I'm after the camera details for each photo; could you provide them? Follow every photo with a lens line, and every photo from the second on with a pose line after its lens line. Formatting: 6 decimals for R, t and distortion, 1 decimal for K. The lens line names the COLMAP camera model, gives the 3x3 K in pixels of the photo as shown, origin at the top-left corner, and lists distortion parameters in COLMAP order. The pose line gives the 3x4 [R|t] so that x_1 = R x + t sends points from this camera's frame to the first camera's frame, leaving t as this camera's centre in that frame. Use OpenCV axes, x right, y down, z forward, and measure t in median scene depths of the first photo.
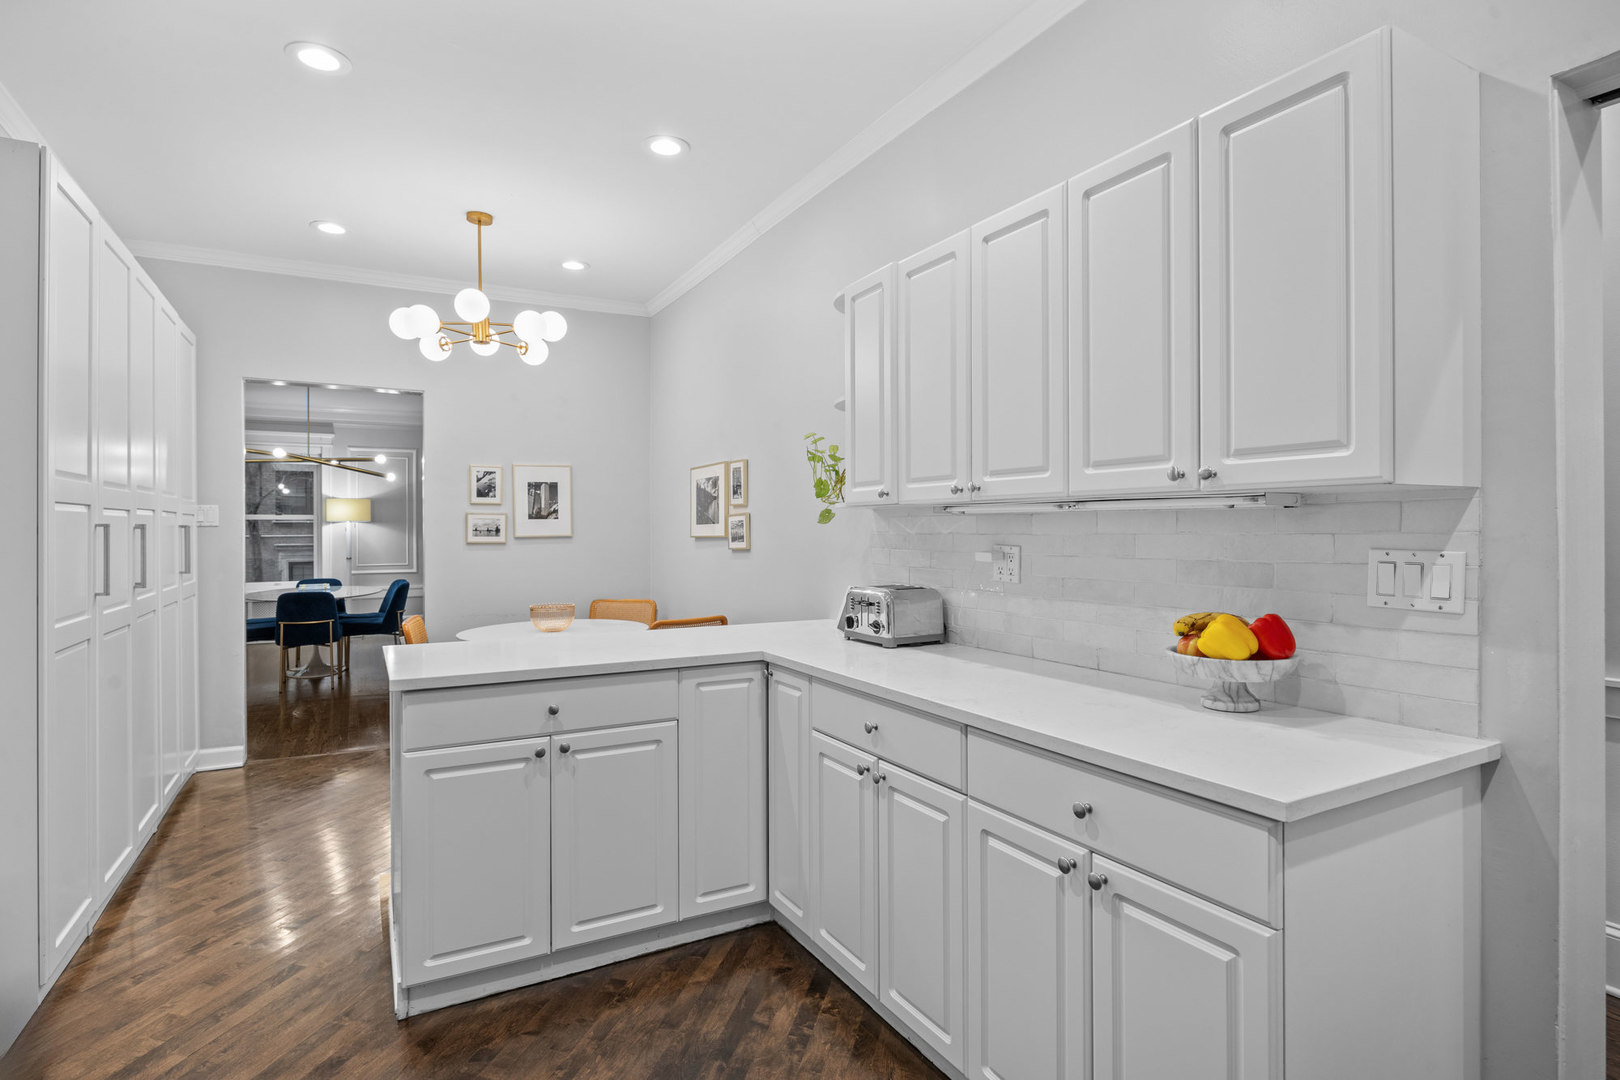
lens RADIAL K [[829.3, 0, 806.1], [0, 829.3, 531.7], [0, 0, 1]] dist [0.015032, 0.001608]
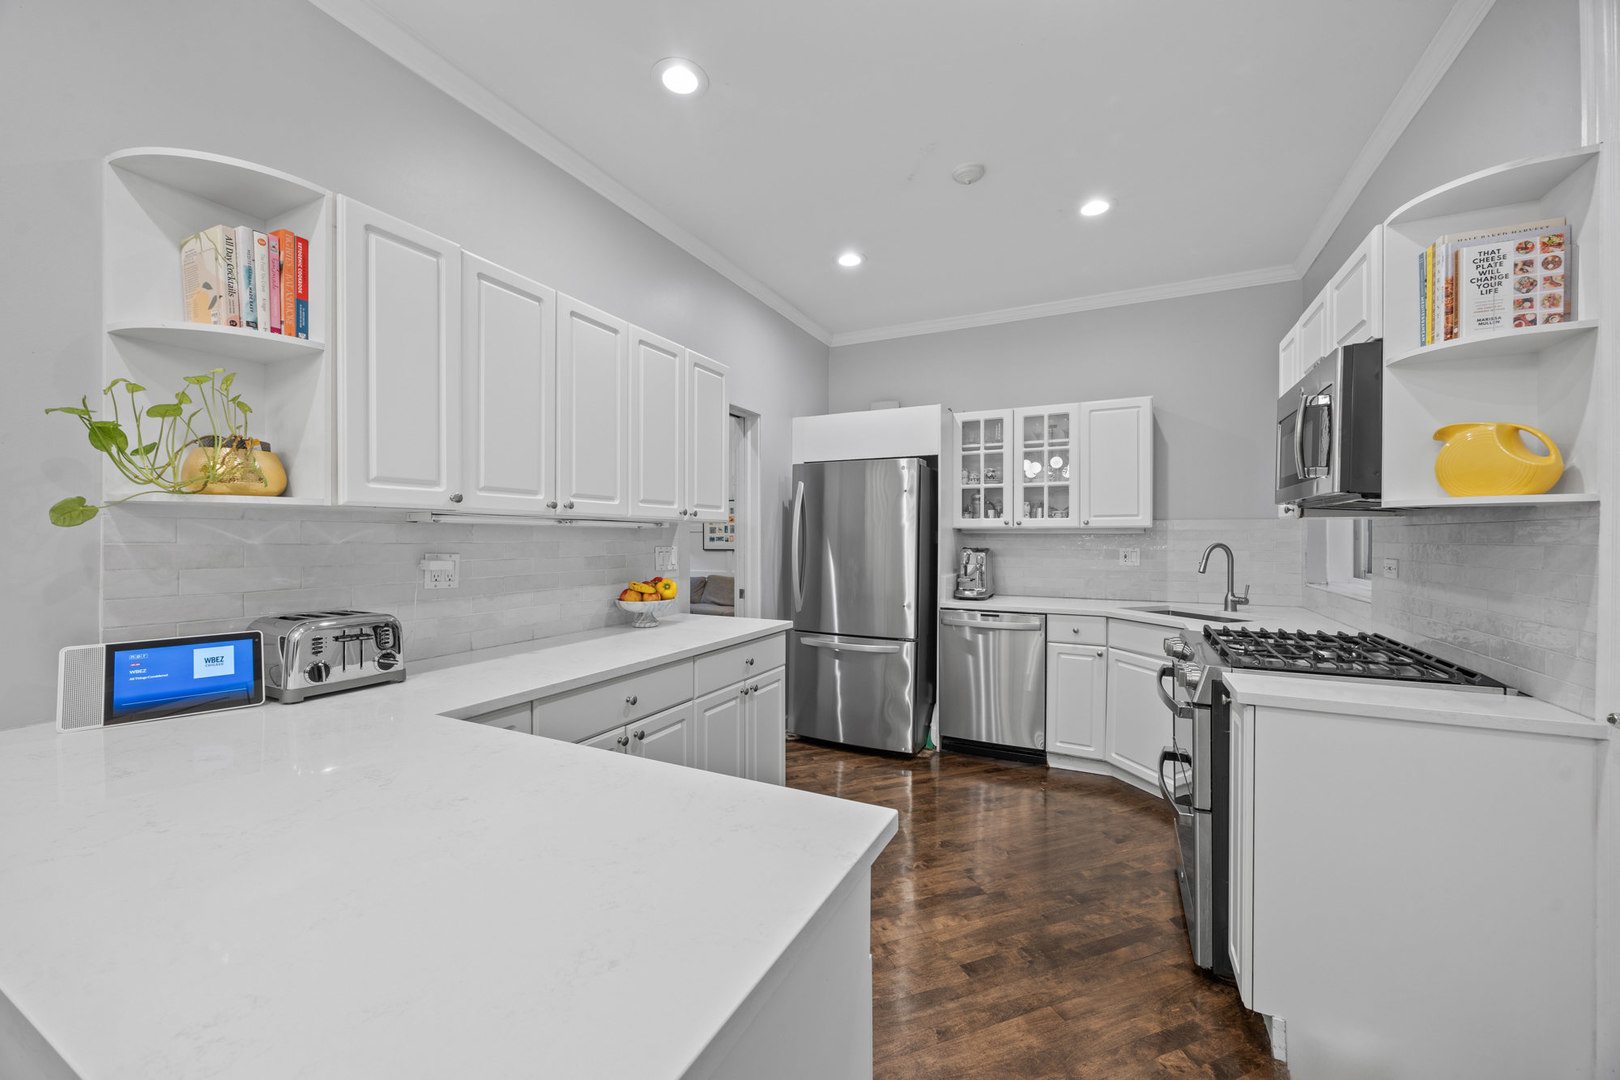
lens RADIAL K [[627.8, 0, 800.4], [0, 627.8, 544.0], [0, 0, 1]] dist [0.006732, 0.000894]
pose [[-0.566711, -0.001414, 0.823916, -0.754889], [0.009253, 0.999925, 0.008080, 0.001708], [-0.823865, 0.012203, -0.566655, 1.209432]]
